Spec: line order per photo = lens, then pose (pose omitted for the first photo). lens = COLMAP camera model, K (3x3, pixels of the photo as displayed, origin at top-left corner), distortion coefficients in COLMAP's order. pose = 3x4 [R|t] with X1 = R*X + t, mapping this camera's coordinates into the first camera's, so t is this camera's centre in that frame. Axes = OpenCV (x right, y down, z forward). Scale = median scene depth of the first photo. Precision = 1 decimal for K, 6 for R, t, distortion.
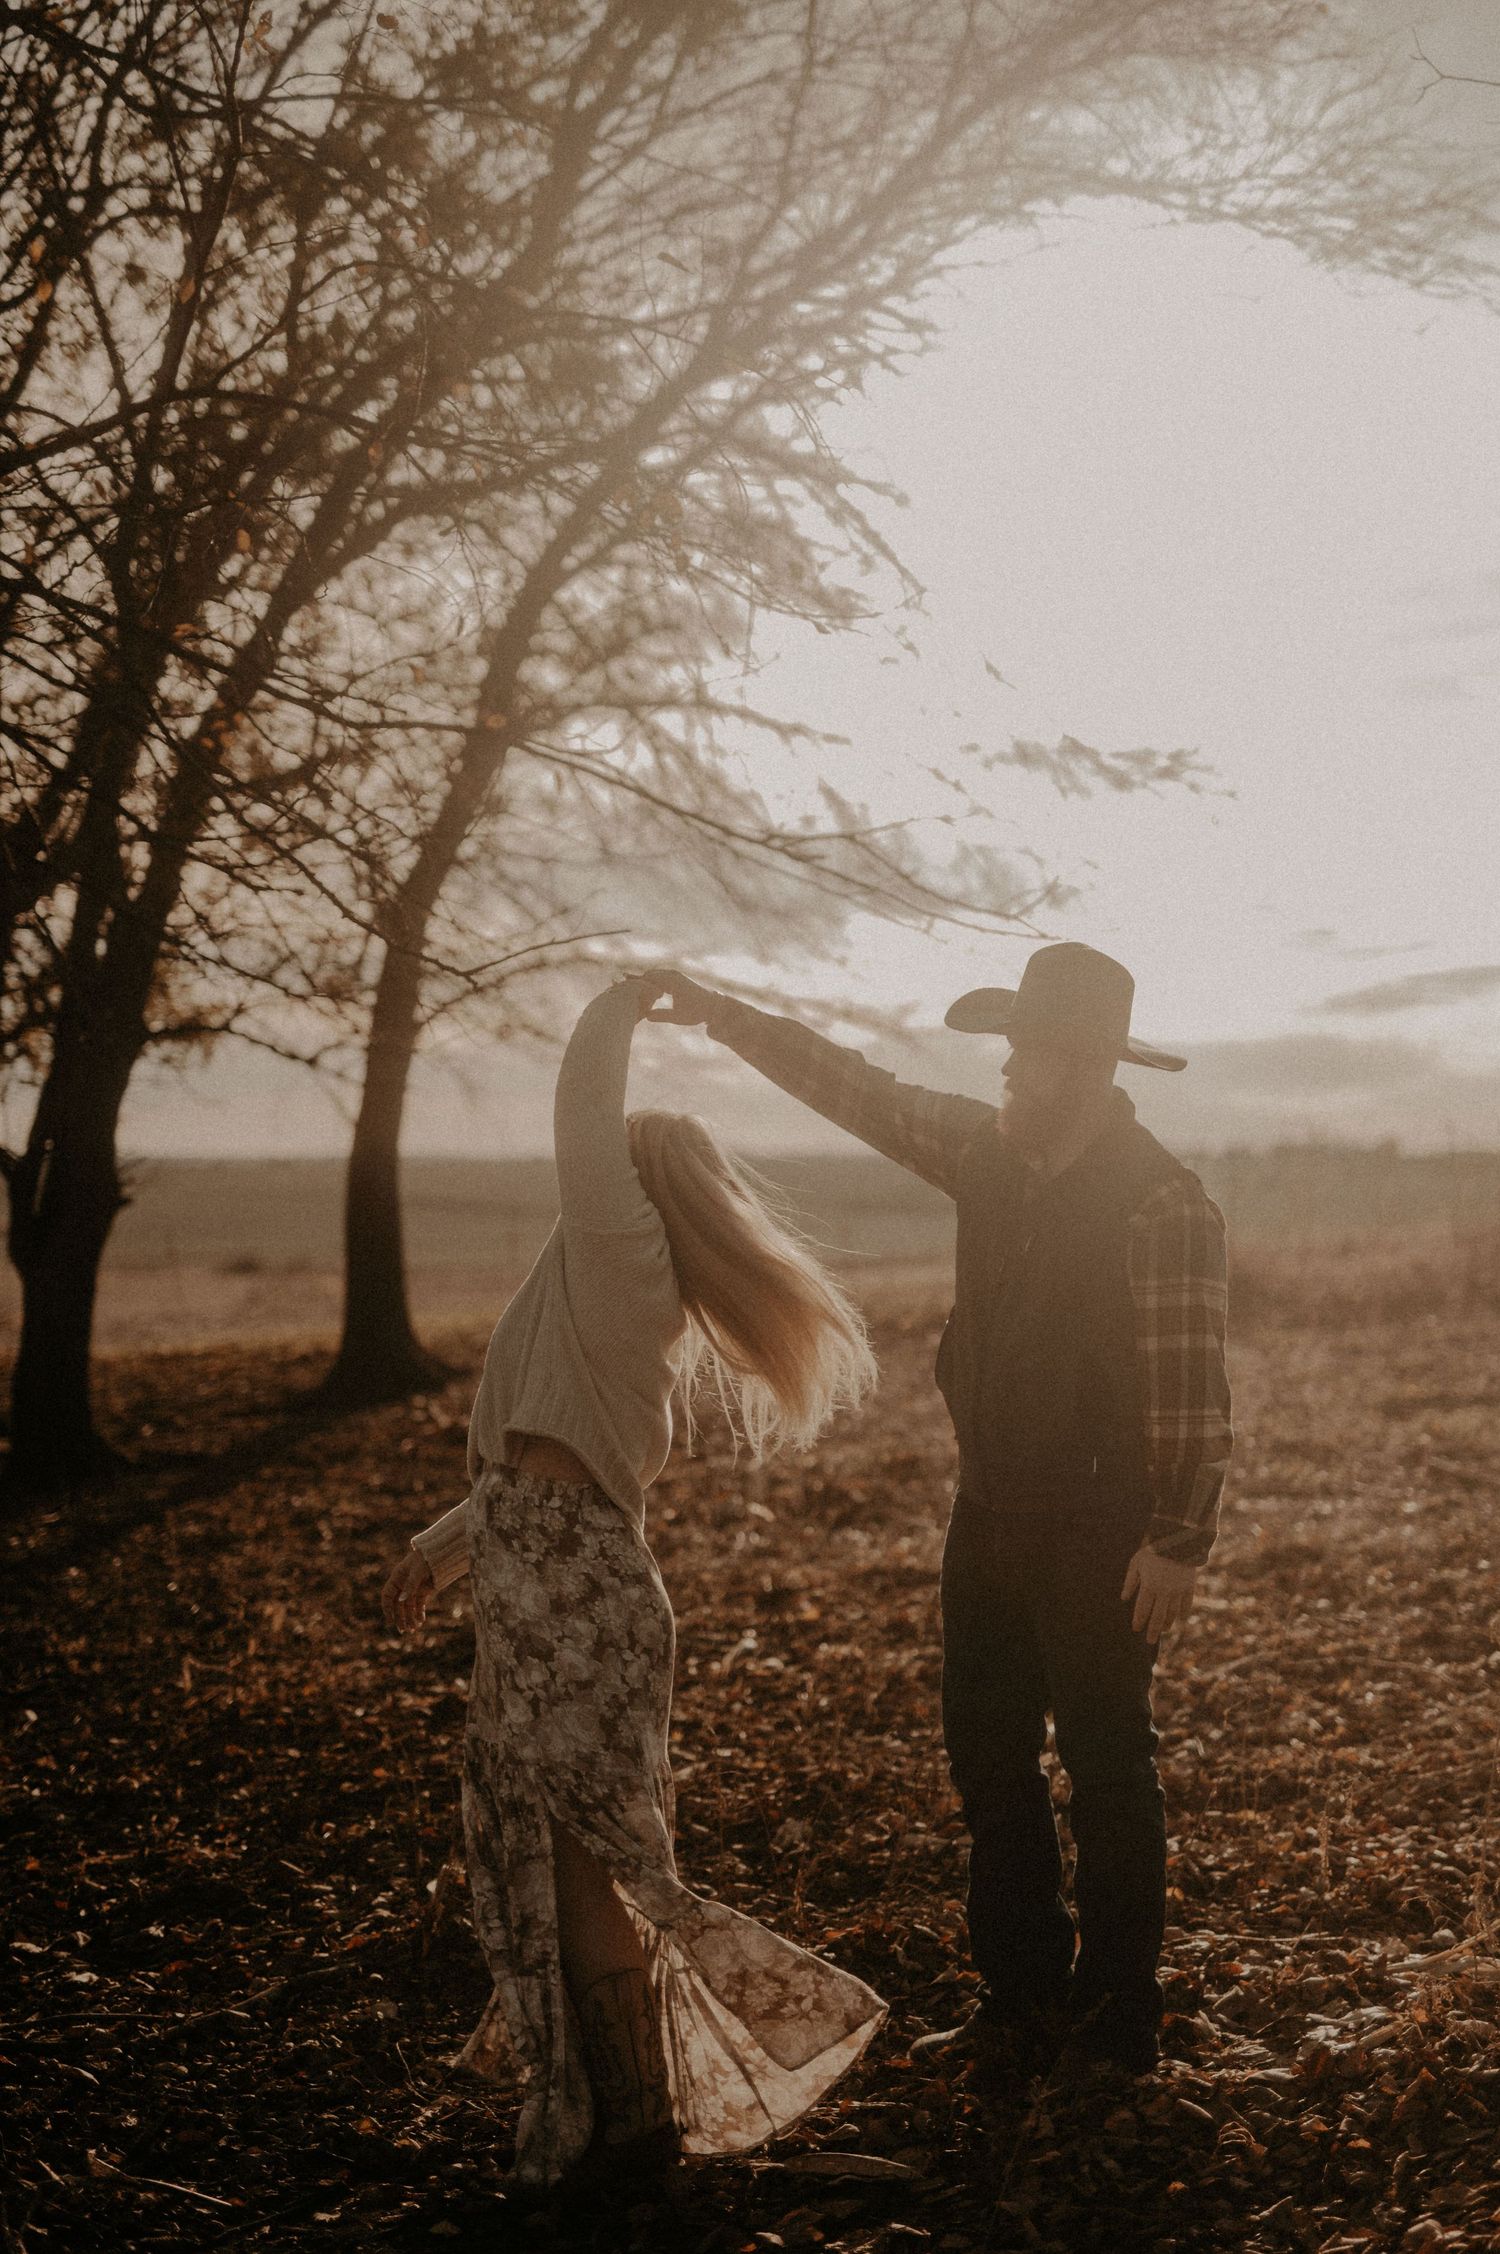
lens RADIAL K [[3136.9, 0, 757.4], [0, 3136.9, 1116.7], [0, 0, 1]] dist [0.020037, 0.000000]
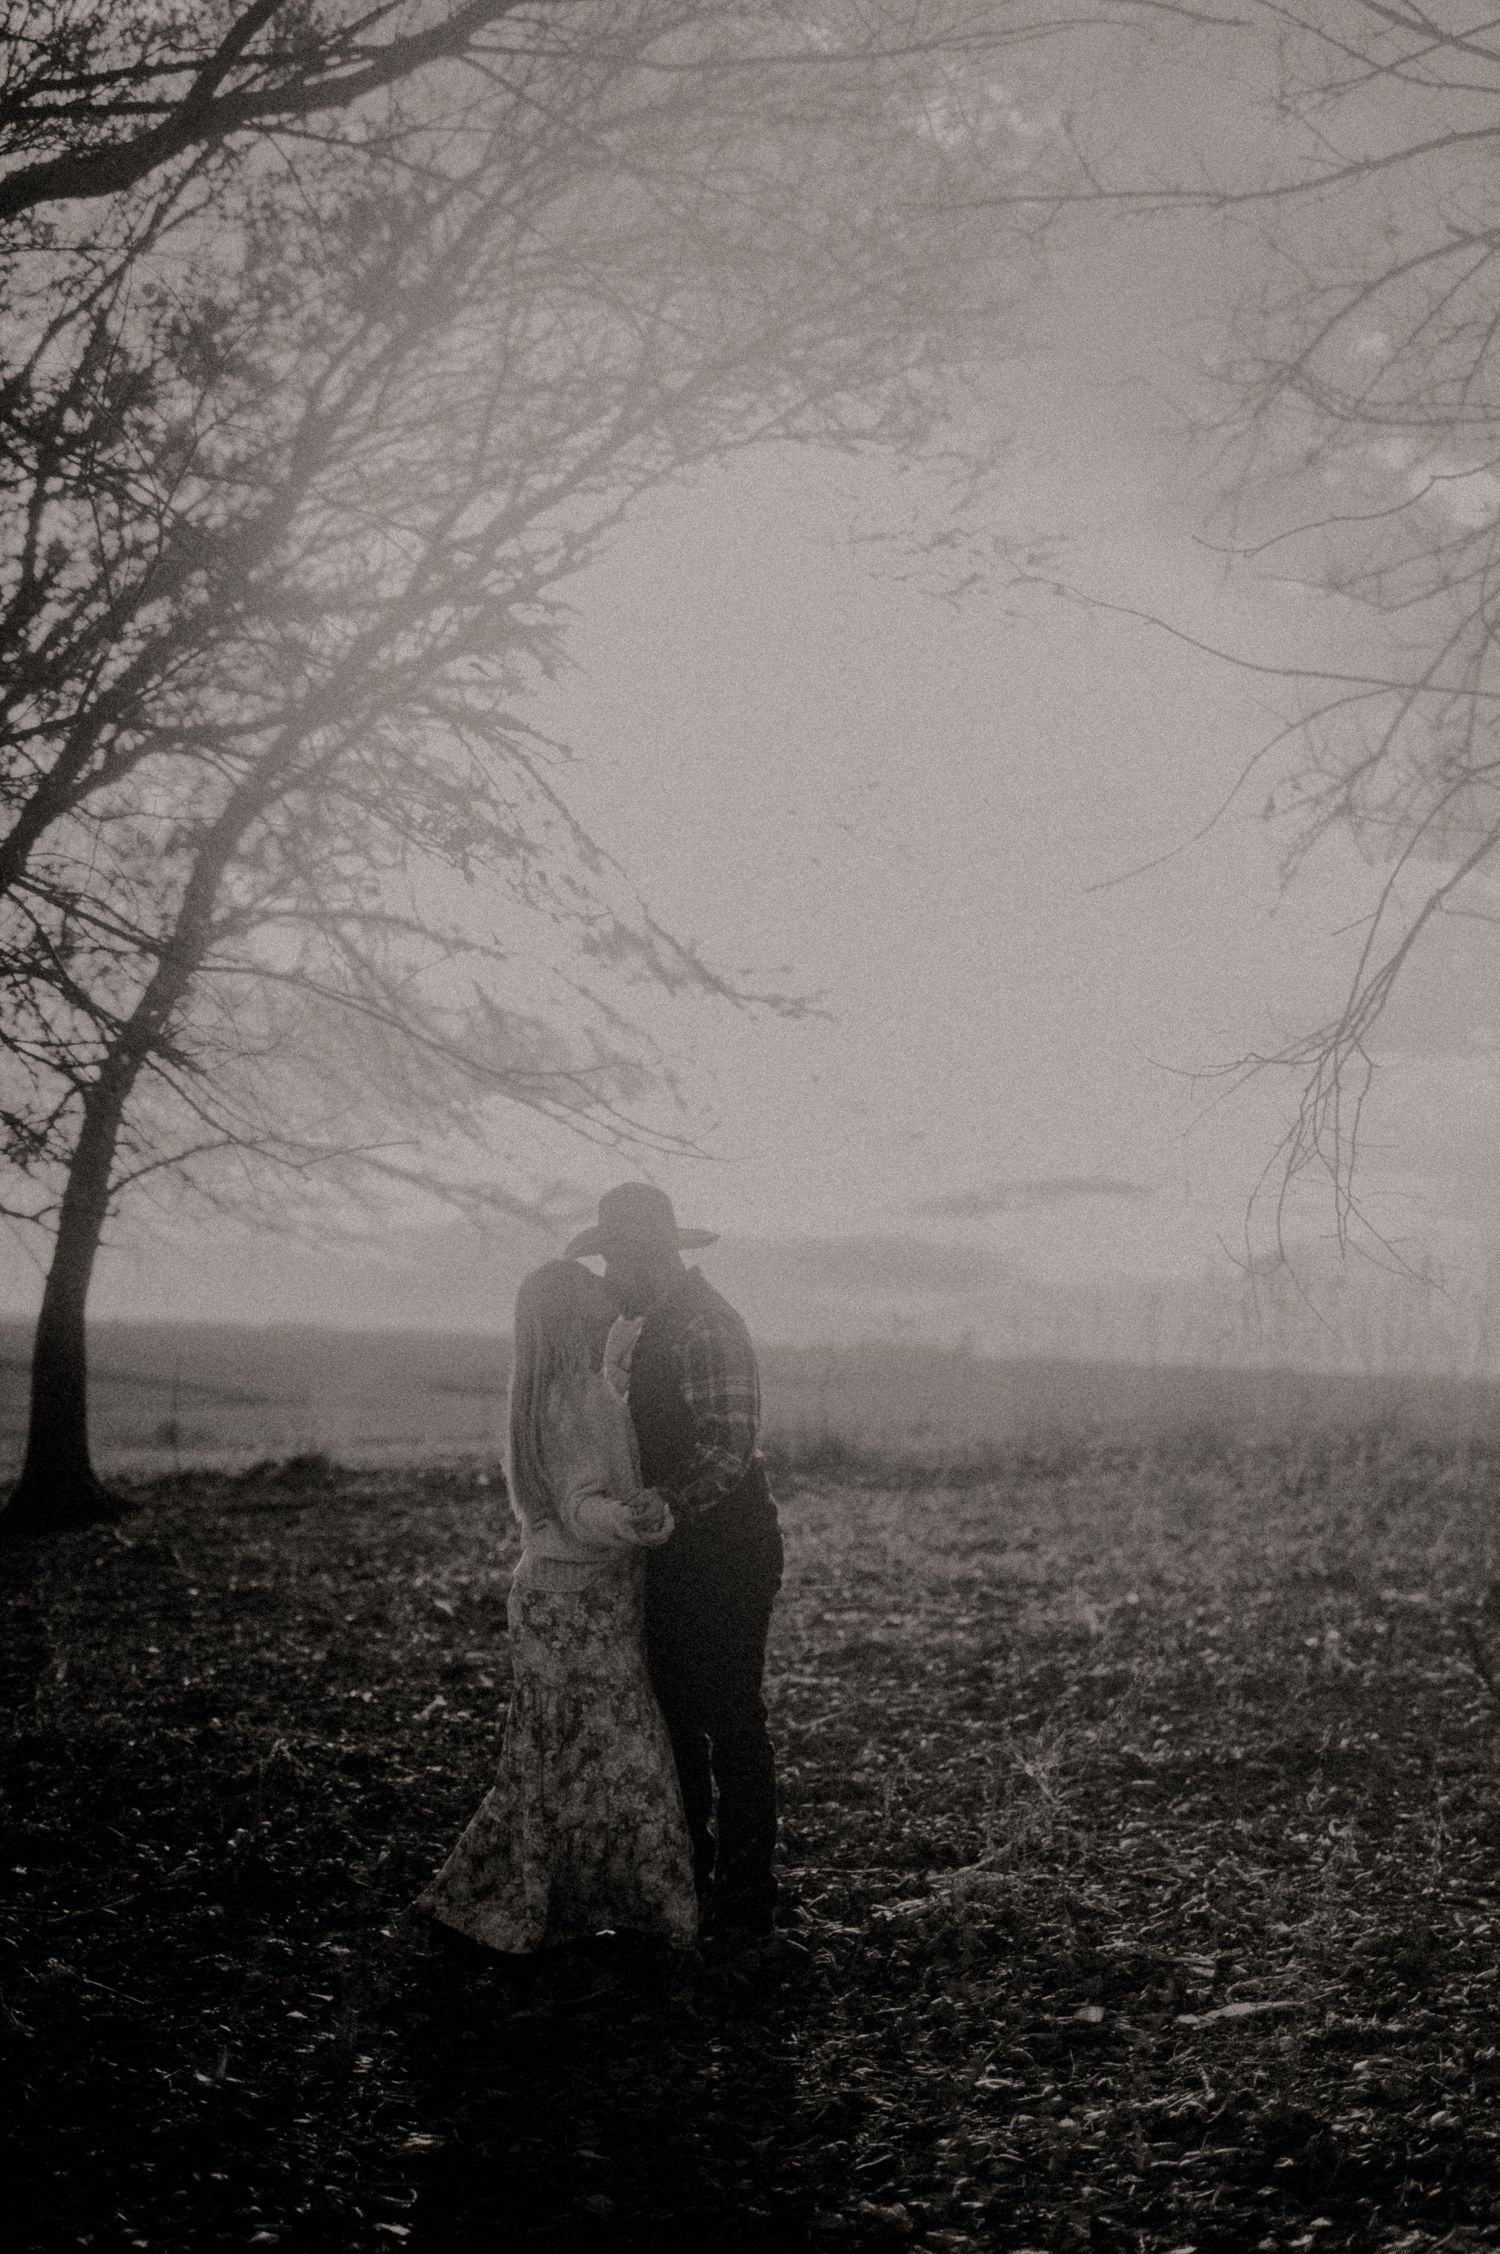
lens RADIAL K [[3136.9, 0, 743.4], [0, 3136.9, 1136.3], [0, 0, 1]] dist [0.020037, 0.000000]
pose [[0.990947, 0.053204, 0.123262, -0.050219], [-0.046679, 0.997382, -0.055235, 0.005558], [-0.125877, 0.048981, 0.990836, -0.275814]]
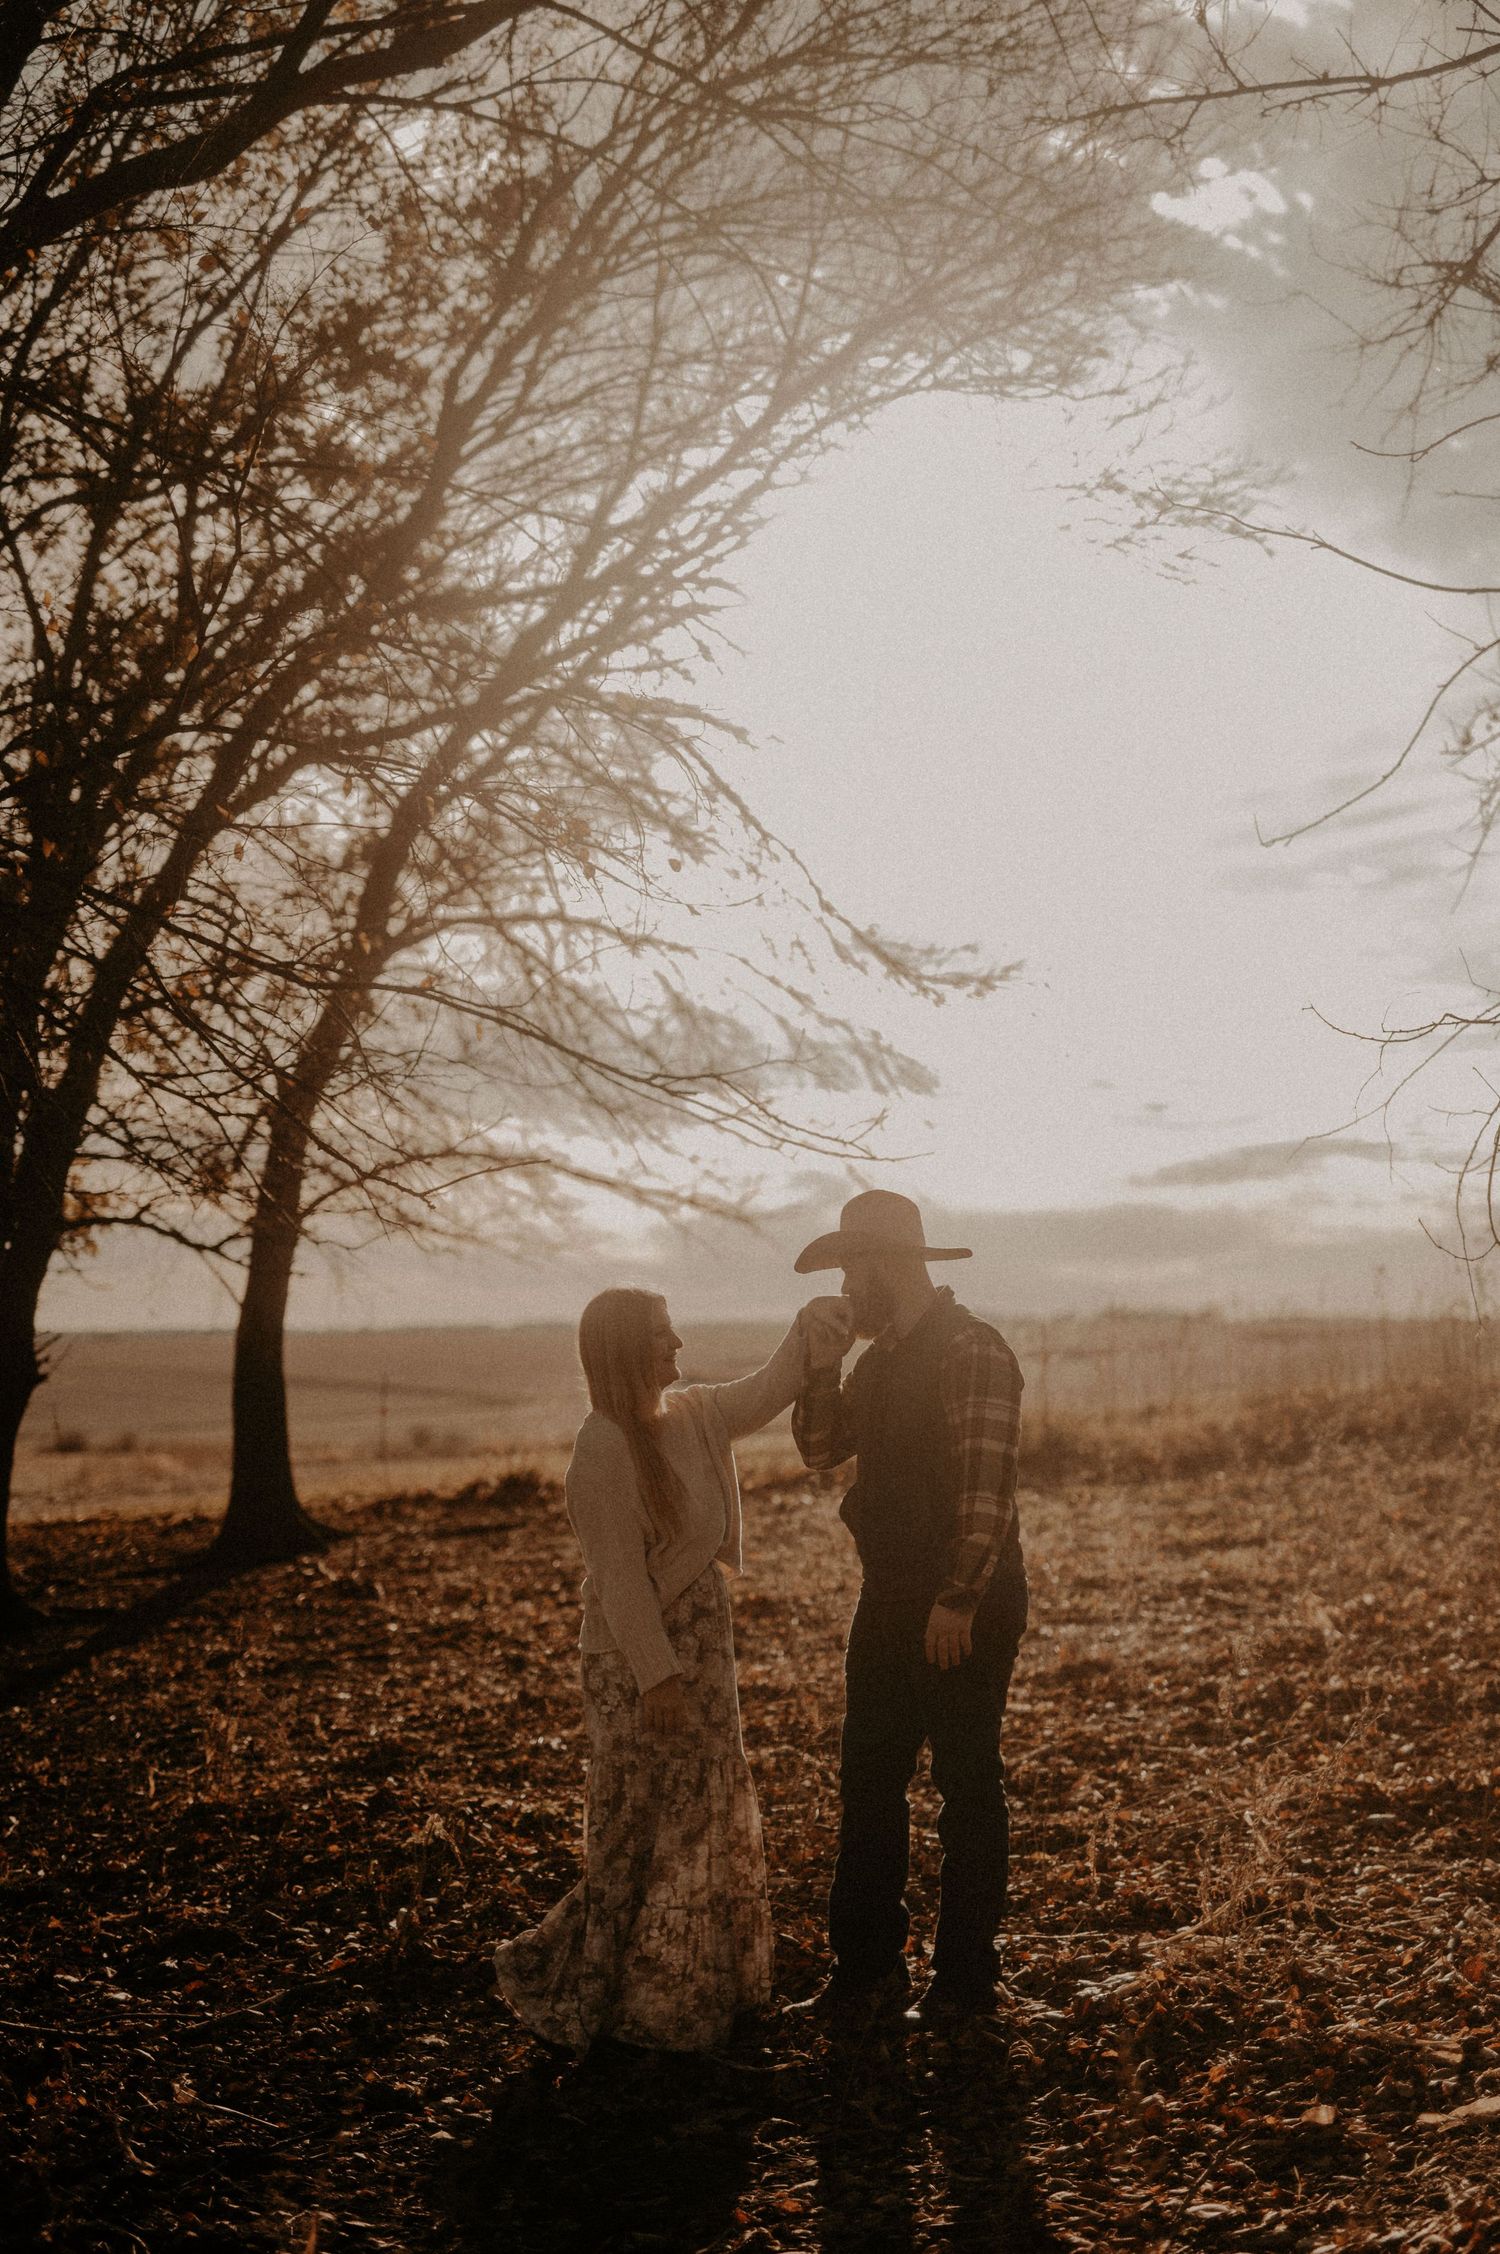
lens RADIAL K [[3136.9, 0, 750.2], [0, 3136.9, 1130.3], [0, 0, 1]] dist [0.020037, 0.000000]
pose [[0.998627, -0.004119, 0.052221, -0.018888], [0.006735, 0.998726, -0.050016, -0.005344], [-0.051948, 0.050299, 0.997382, -0.199694]]
